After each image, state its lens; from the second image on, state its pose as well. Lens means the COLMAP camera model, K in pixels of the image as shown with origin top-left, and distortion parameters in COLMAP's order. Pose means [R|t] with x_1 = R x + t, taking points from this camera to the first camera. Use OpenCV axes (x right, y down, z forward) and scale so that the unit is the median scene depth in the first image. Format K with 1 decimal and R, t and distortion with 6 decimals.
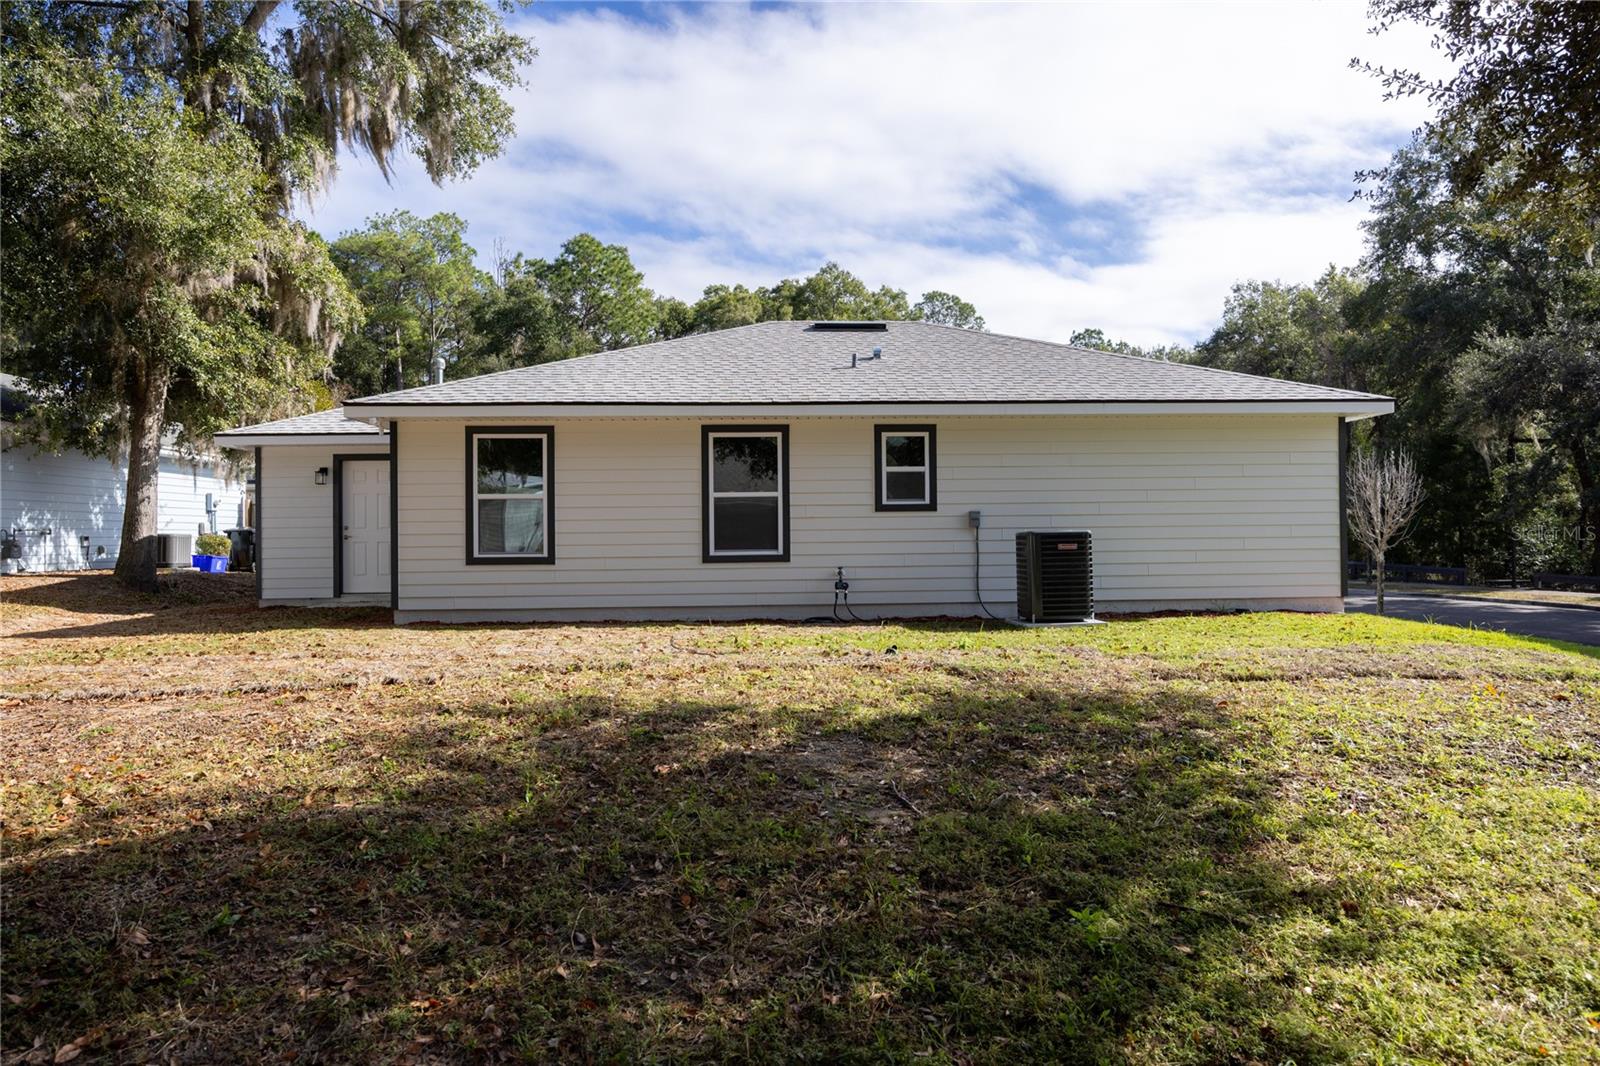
lens RADIAL K [[991.8, 0, 810.0], [0, 991.8, 524.2], [0, 0, 1]] dist [-0.005505, 0.000275]
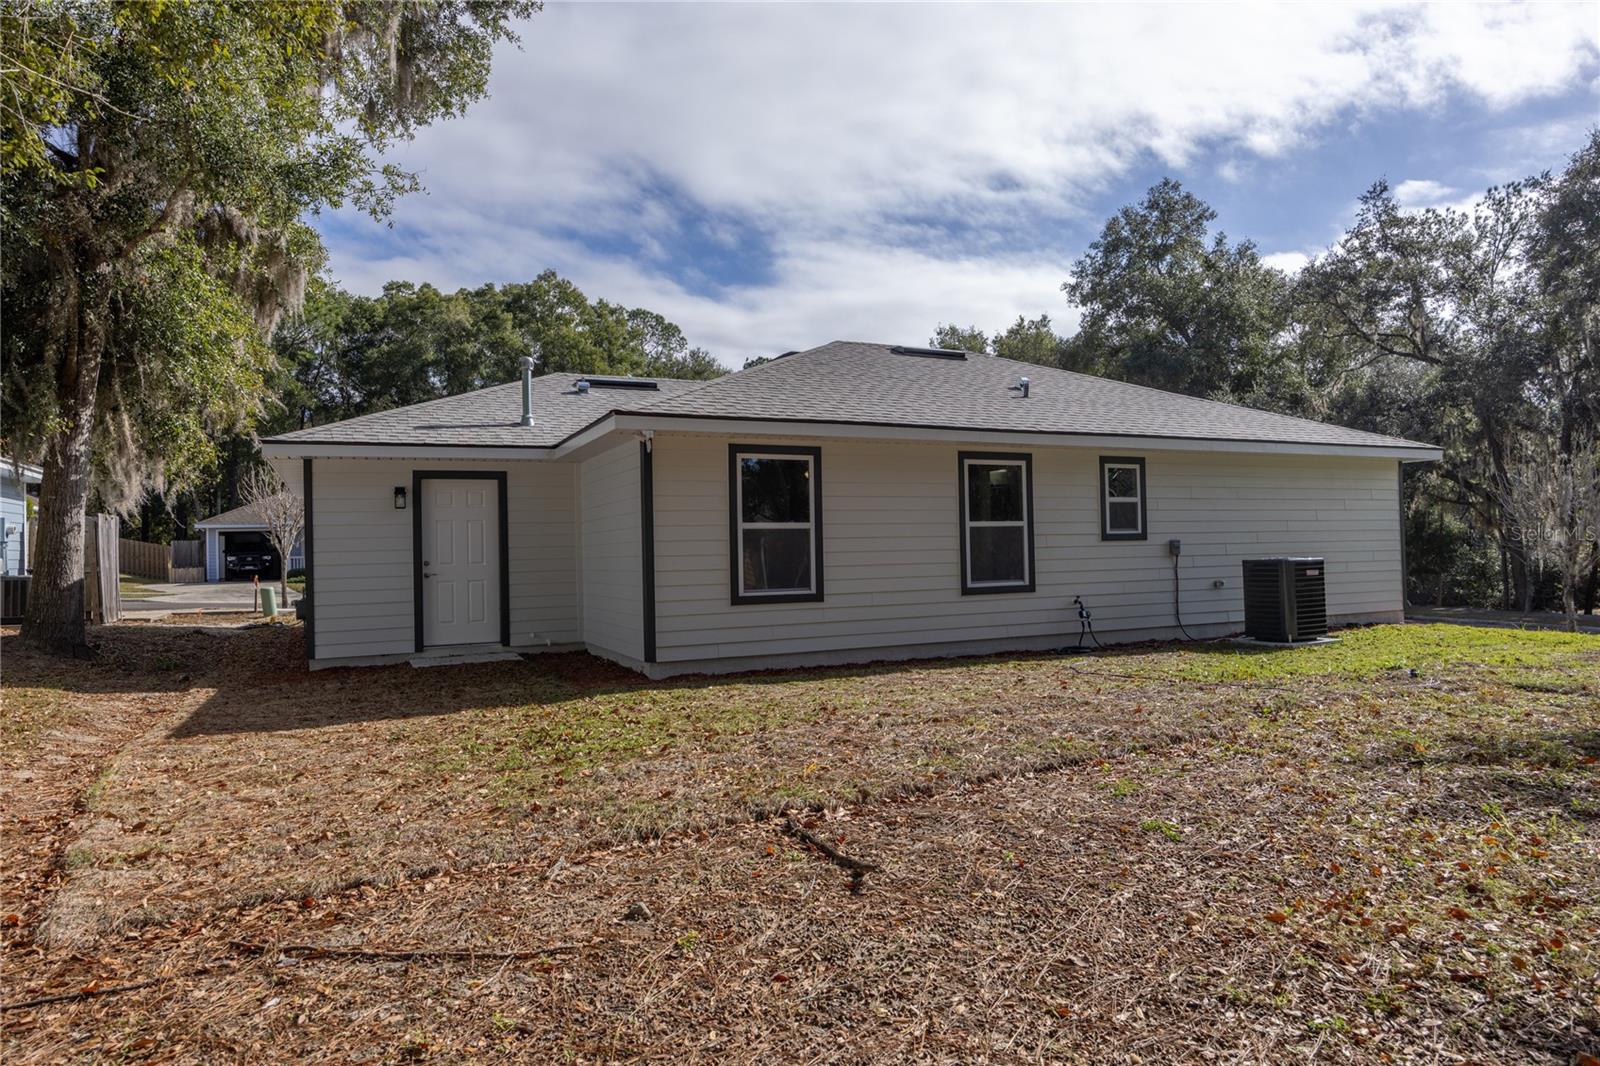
lens RADIAL K [[991.8, 0, 810.5], [0, 991.8, 534.6], [0, 0, 1]] dist [-0.005505, 0.000275]
pose [[0.917099, -0.003815, 0.398641, -0.507384], [0.007519, 0.999942, -0.007727, -0.011034], [-0.398588, 0.010083, 0.917075, 0.151570]]
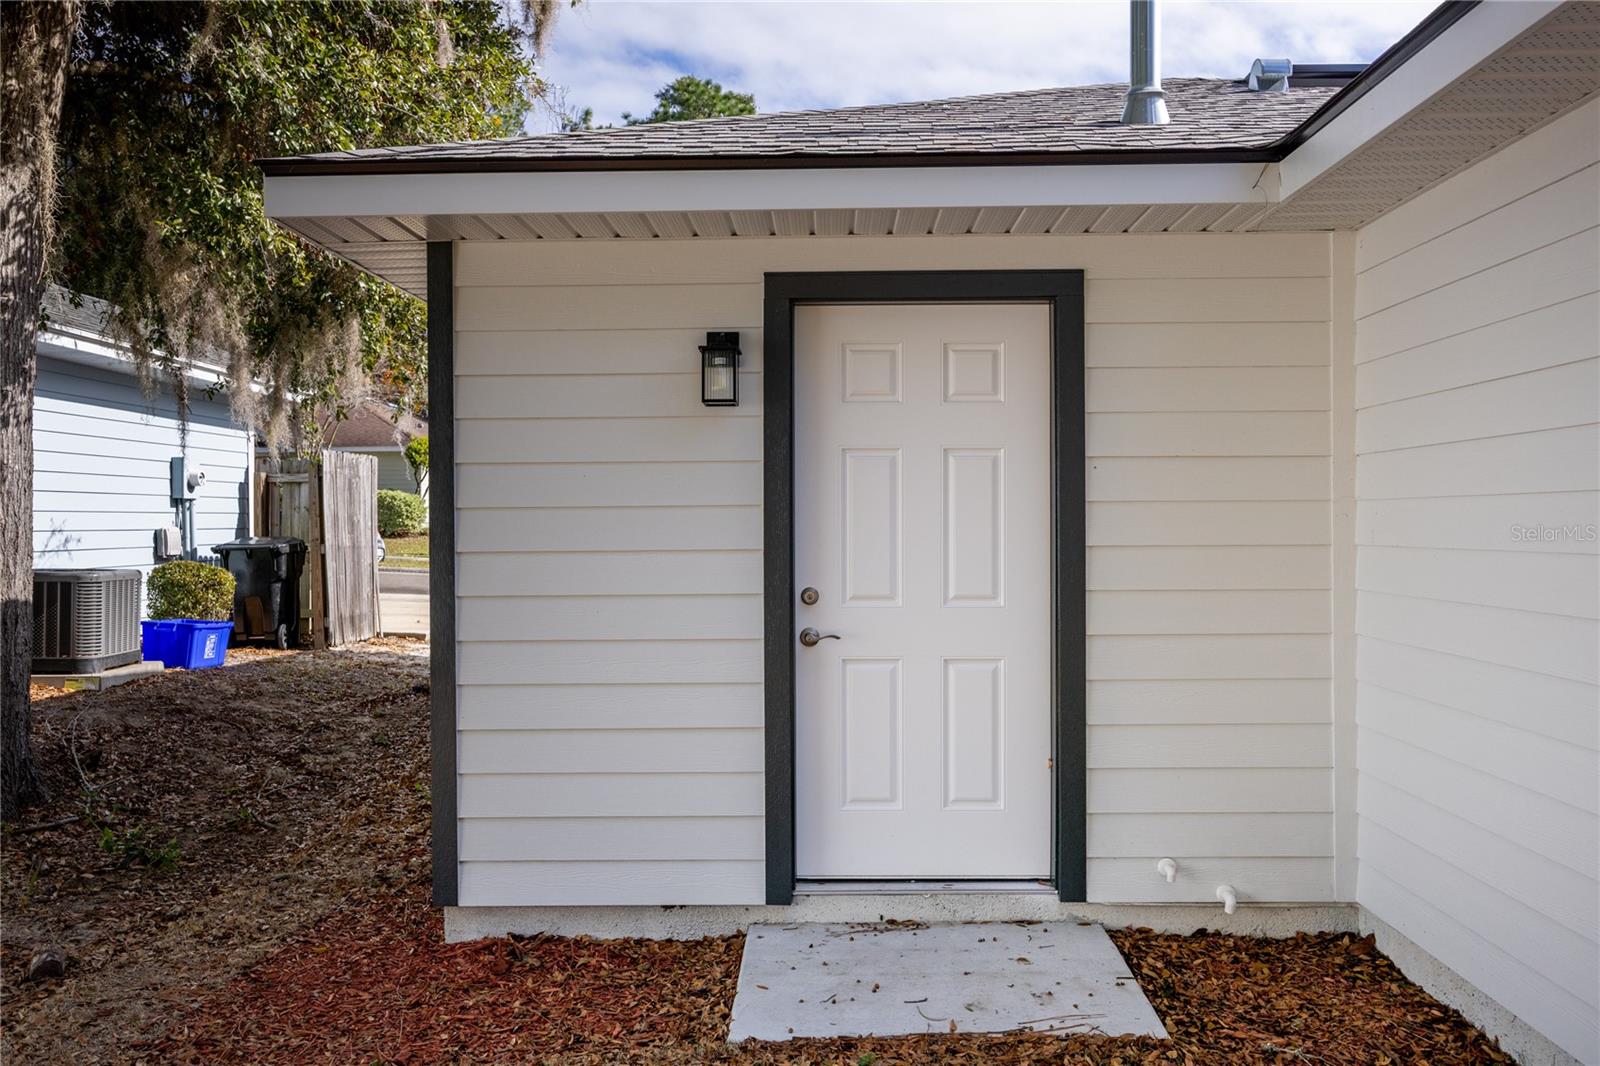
lens RADIAL K [[1241.0, 0, 800.4], [0, 1241.0, 529.5], [0, 0, 1]] dist [-0.002643, 0.001026]
pose [[0.998259, 0.005503, -0.058718, -0.457793], [-0.004347, 0.999794, 0.019808, -0.017815], [0.058814, -0.019518, 0.998078, 0.719816]]
